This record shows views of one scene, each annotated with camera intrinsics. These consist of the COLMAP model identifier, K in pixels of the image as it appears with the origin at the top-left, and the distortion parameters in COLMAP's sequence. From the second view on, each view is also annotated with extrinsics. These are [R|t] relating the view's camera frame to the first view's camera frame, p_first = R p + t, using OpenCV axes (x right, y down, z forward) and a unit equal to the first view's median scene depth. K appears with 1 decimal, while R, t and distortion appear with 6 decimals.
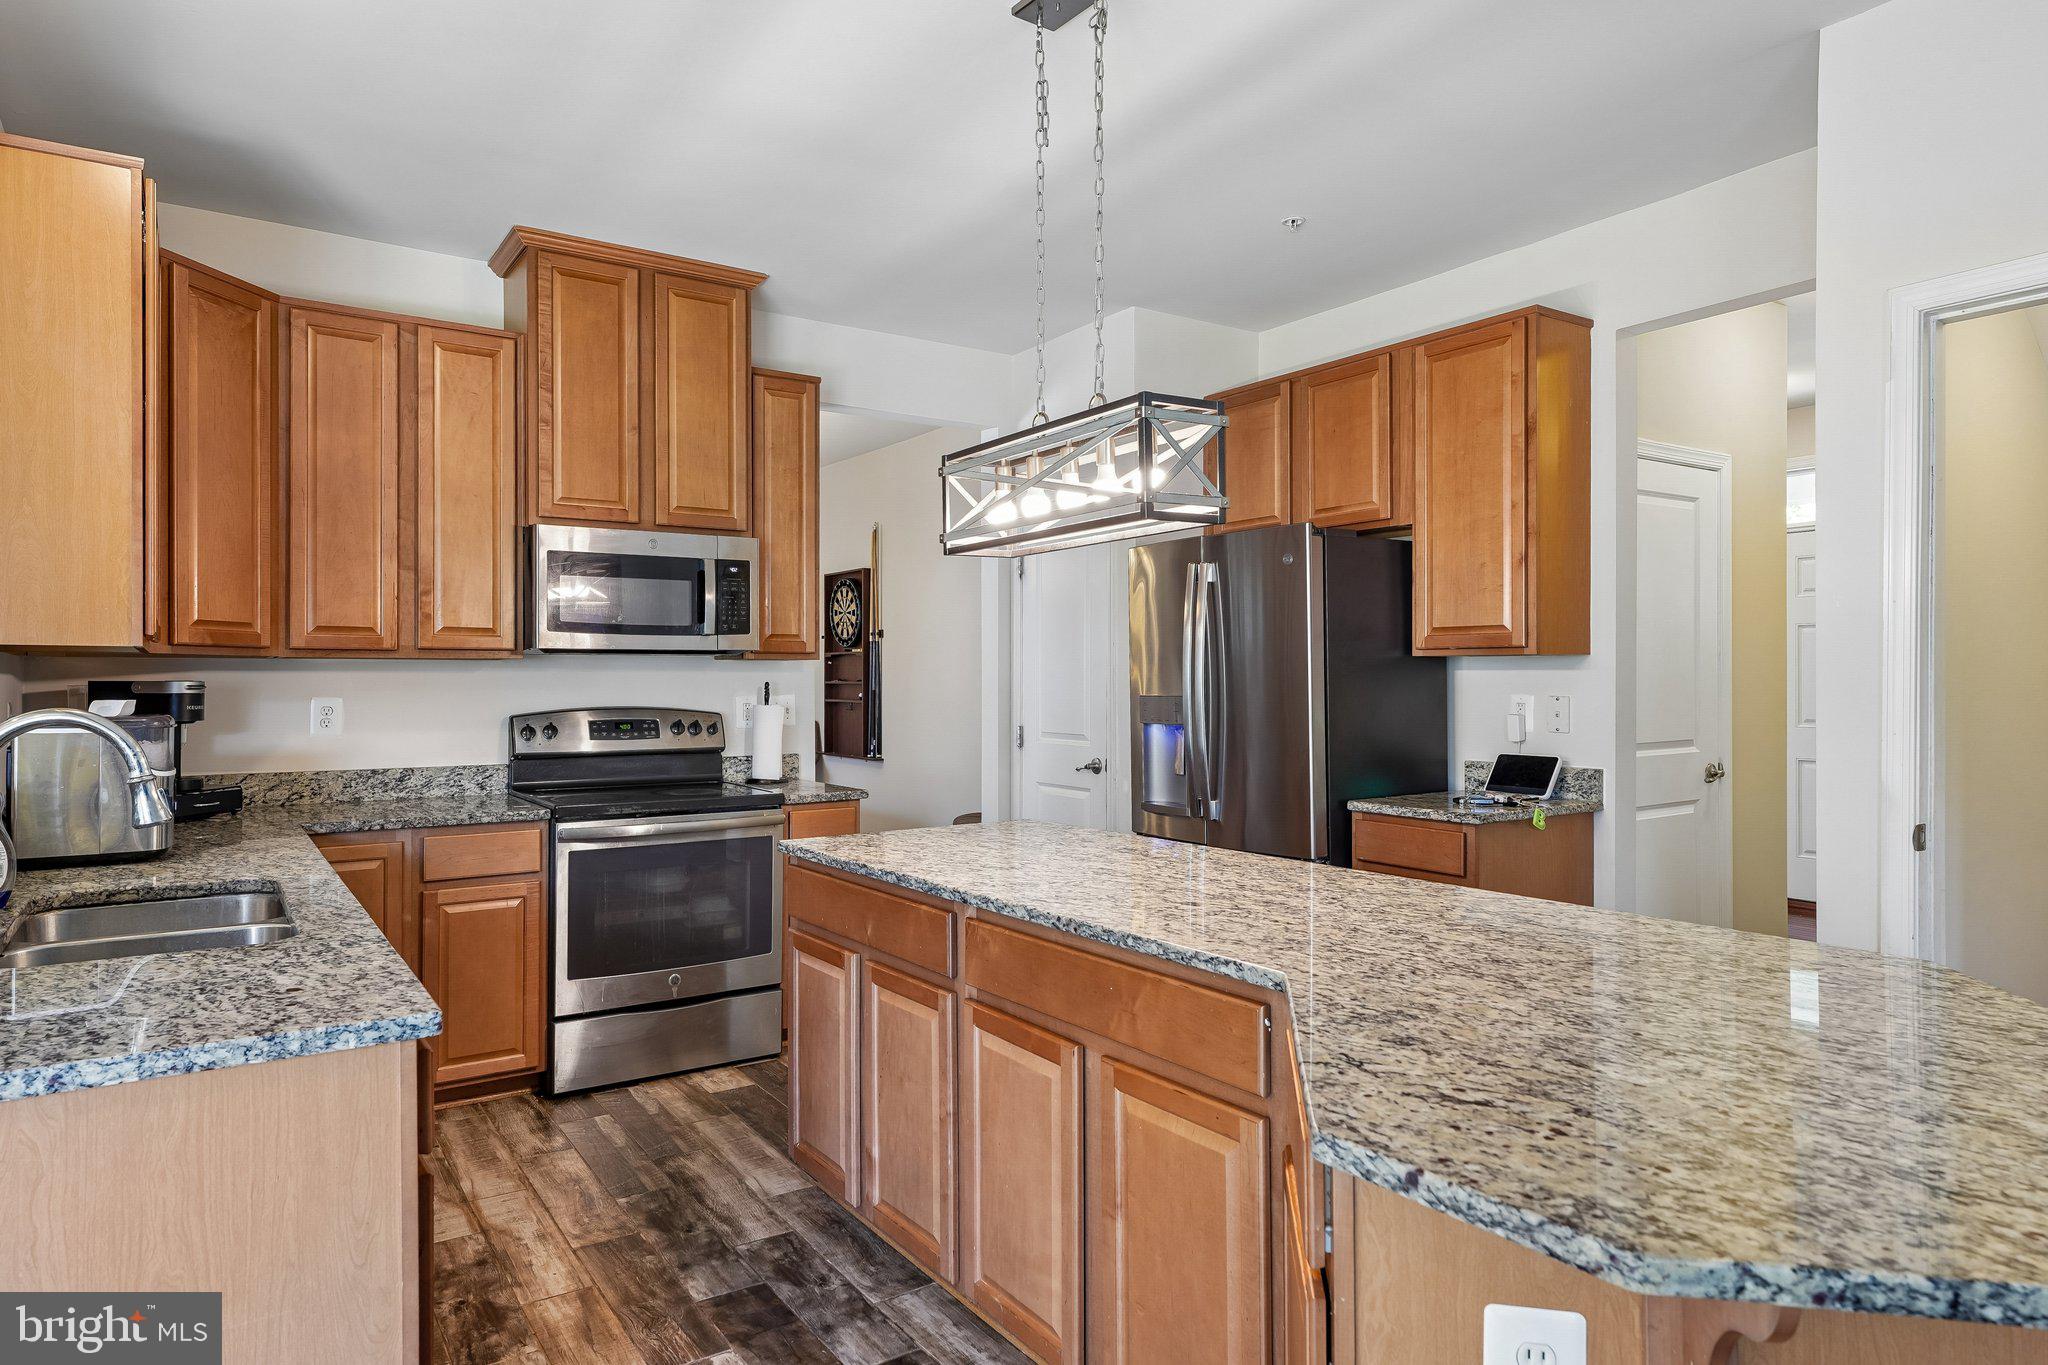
lens RADIAL K [[1212.7, 0, 1017.2], [0, 1212.7, 675.3], [0, 0, 1]] dist [0.016688, -0.001776]
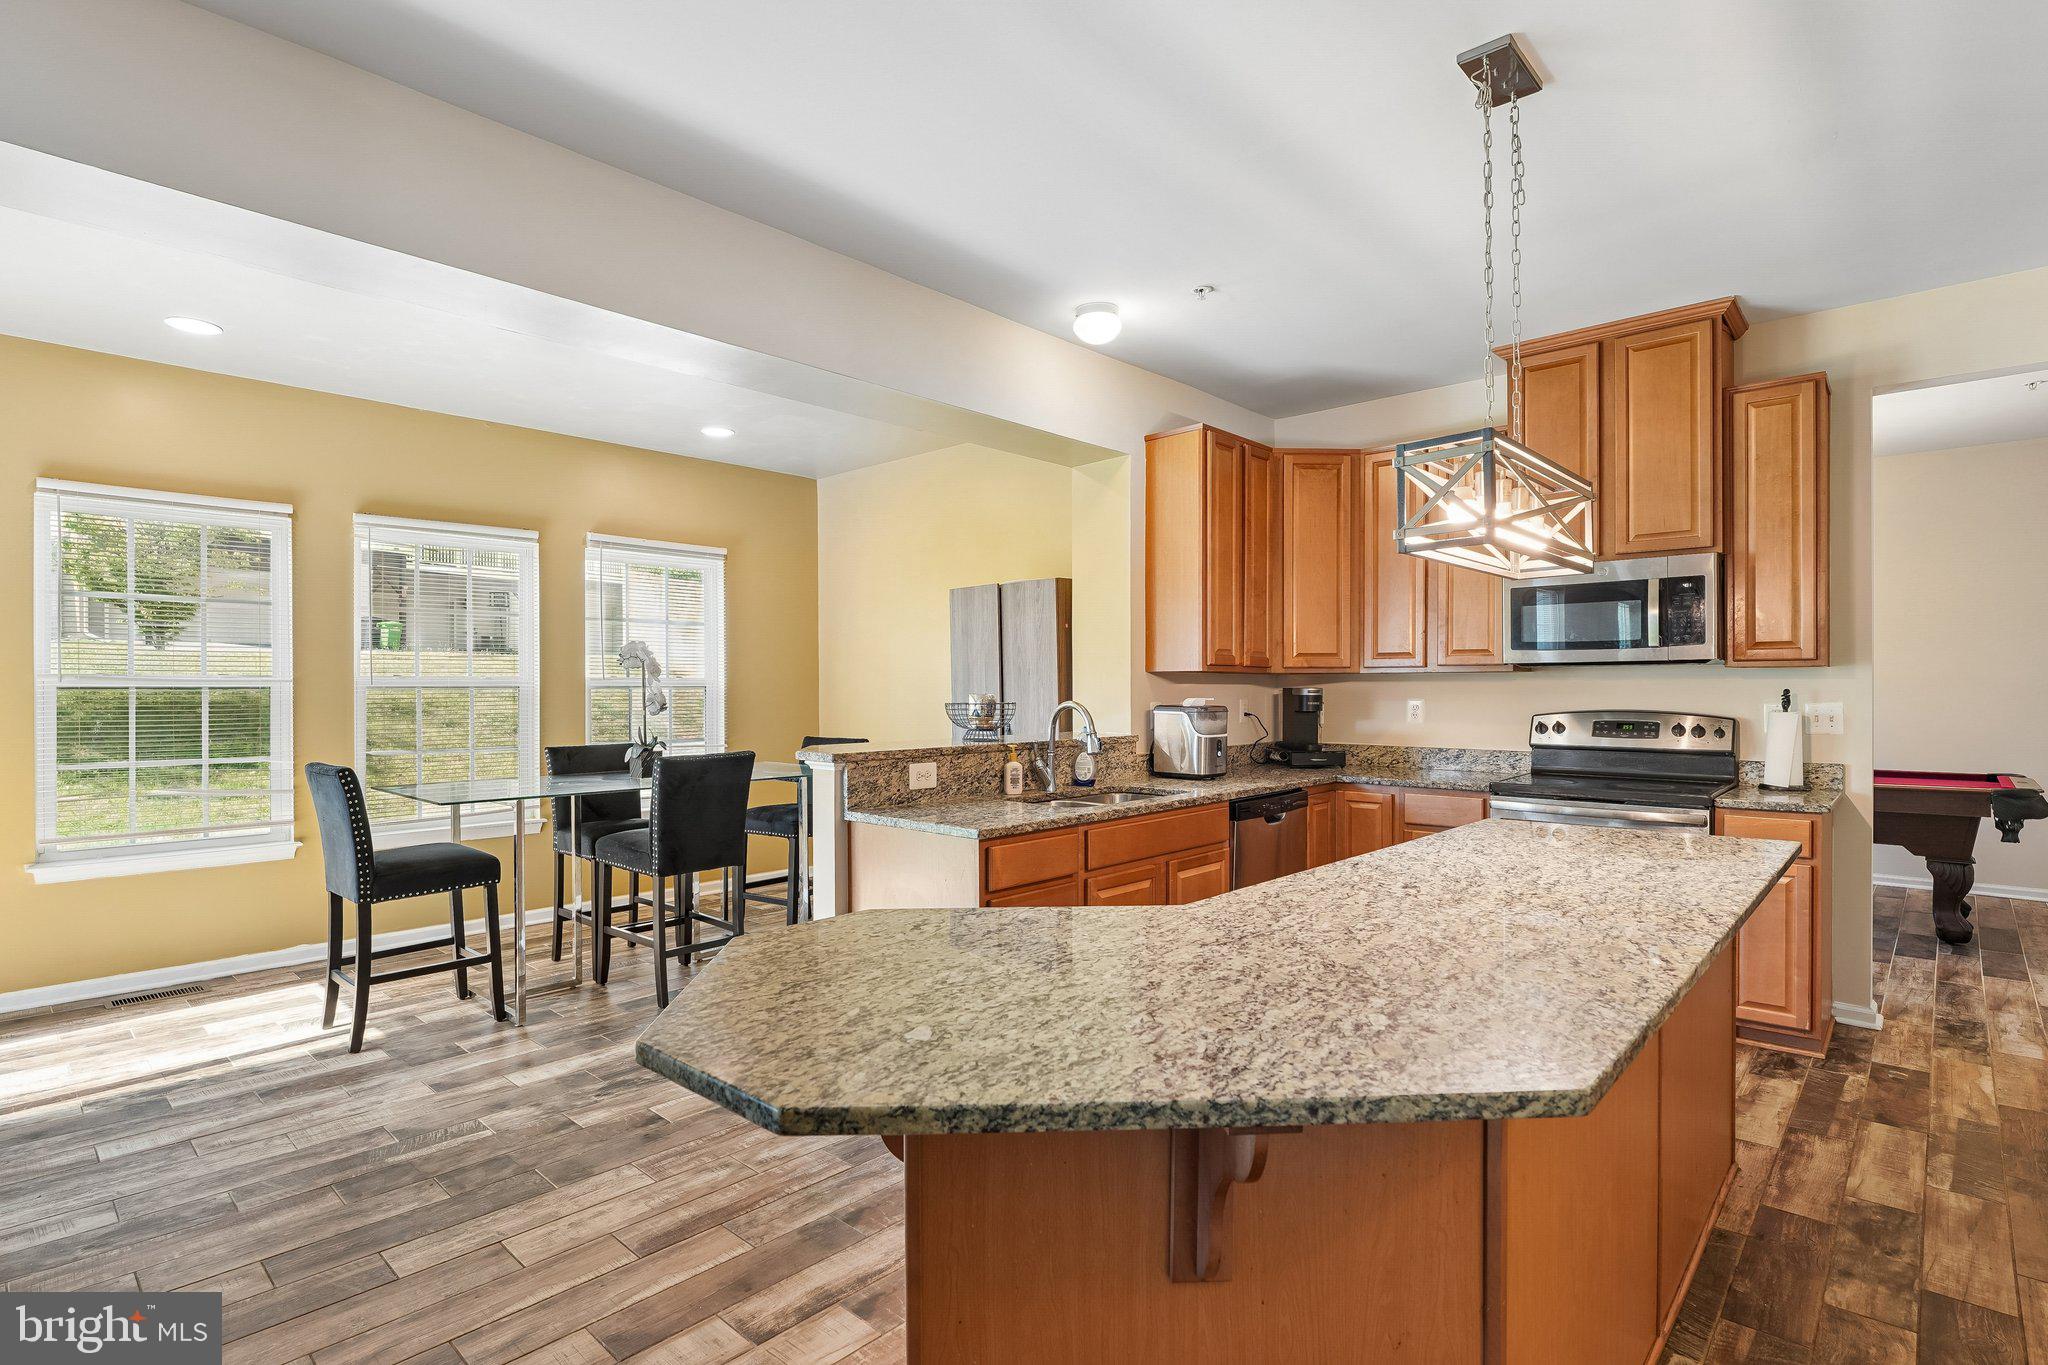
lens RADIAL K [[996.3, 0, 1015.2], [0, 996.3, 694.0], [0, 0, 1]] dist [-0.007417, -0.001456]
pose [[0.225835, 0.007335, -0.974138, 0.521332], [0.006483, 0.999938, 0.009032, -0.002249], [0.974144, -0.008355, 0.225773, 0.229366]]
